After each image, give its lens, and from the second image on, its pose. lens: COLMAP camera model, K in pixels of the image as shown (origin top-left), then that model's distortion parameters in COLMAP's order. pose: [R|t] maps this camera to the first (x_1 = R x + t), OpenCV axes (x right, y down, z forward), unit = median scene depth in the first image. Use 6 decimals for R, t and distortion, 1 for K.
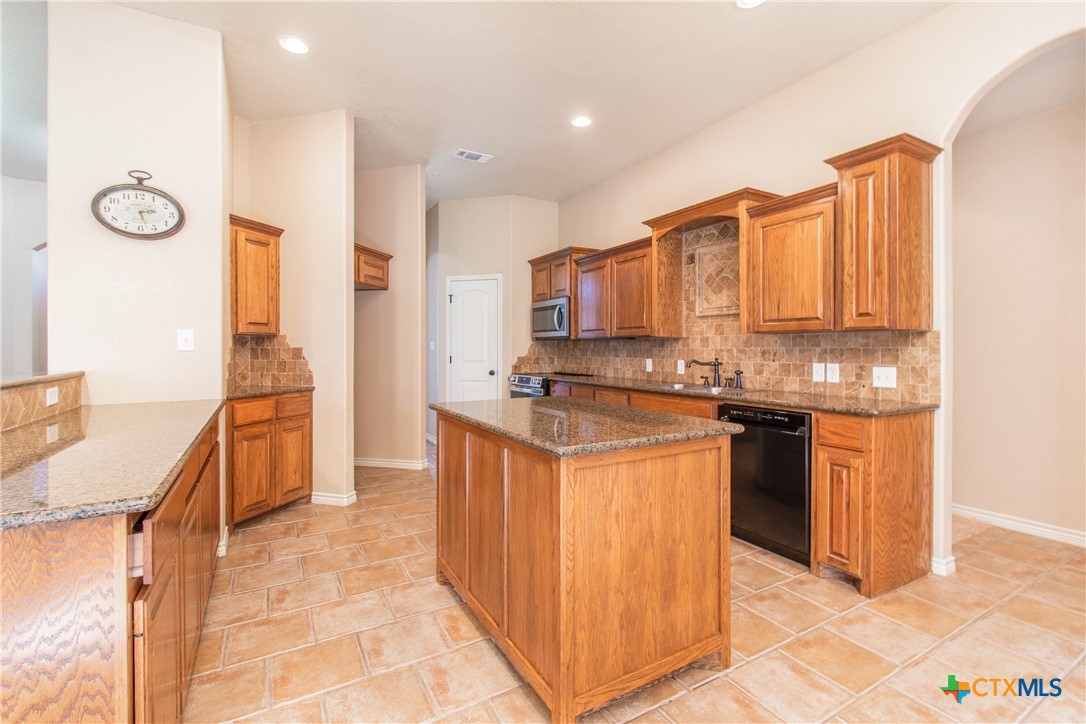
lens RADIAL K [[482.1, 0, 543.8], [0, 482.1, 349.4], [0, 0, 1]] dist [0.000073, 0.000359]
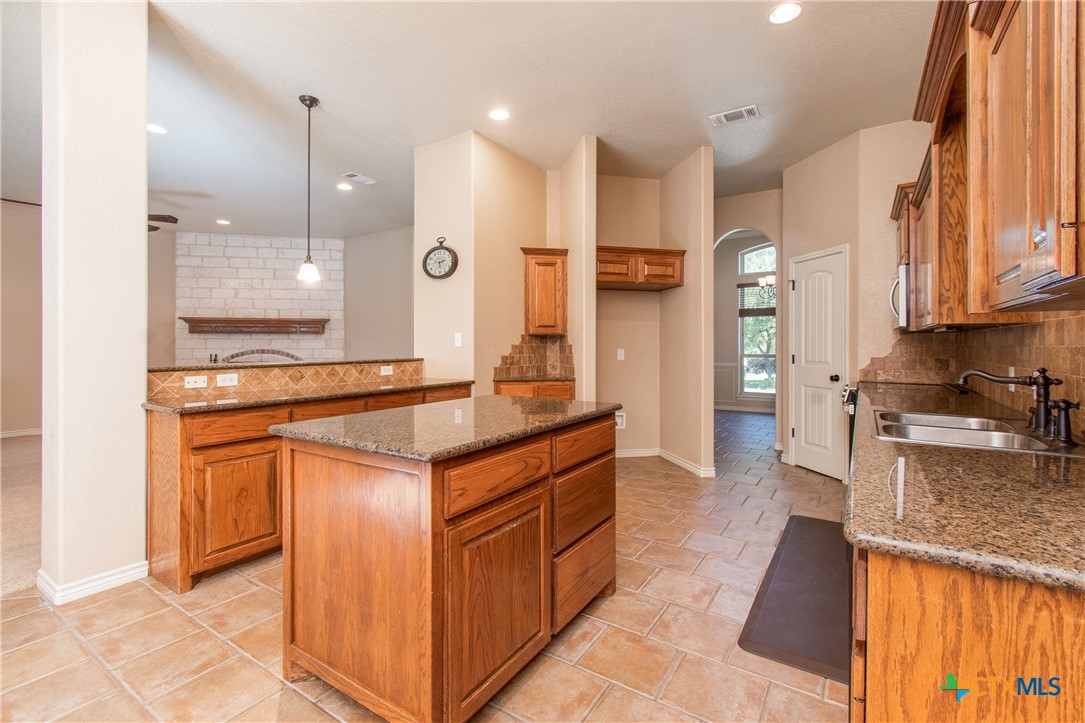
lens RADIAL K [[481.6, 0, 551.2], [0, 481.6, 346.0], [0, 0, 1]] dist [0.000073, 0.000359]
pose [[0.457068, 0.002100, -0.889429, 0.847149], [-0.002273, 0.999997, 0.001193, -0.003370], [0.889429, 0.001476, 0.457071, 0.622103]]
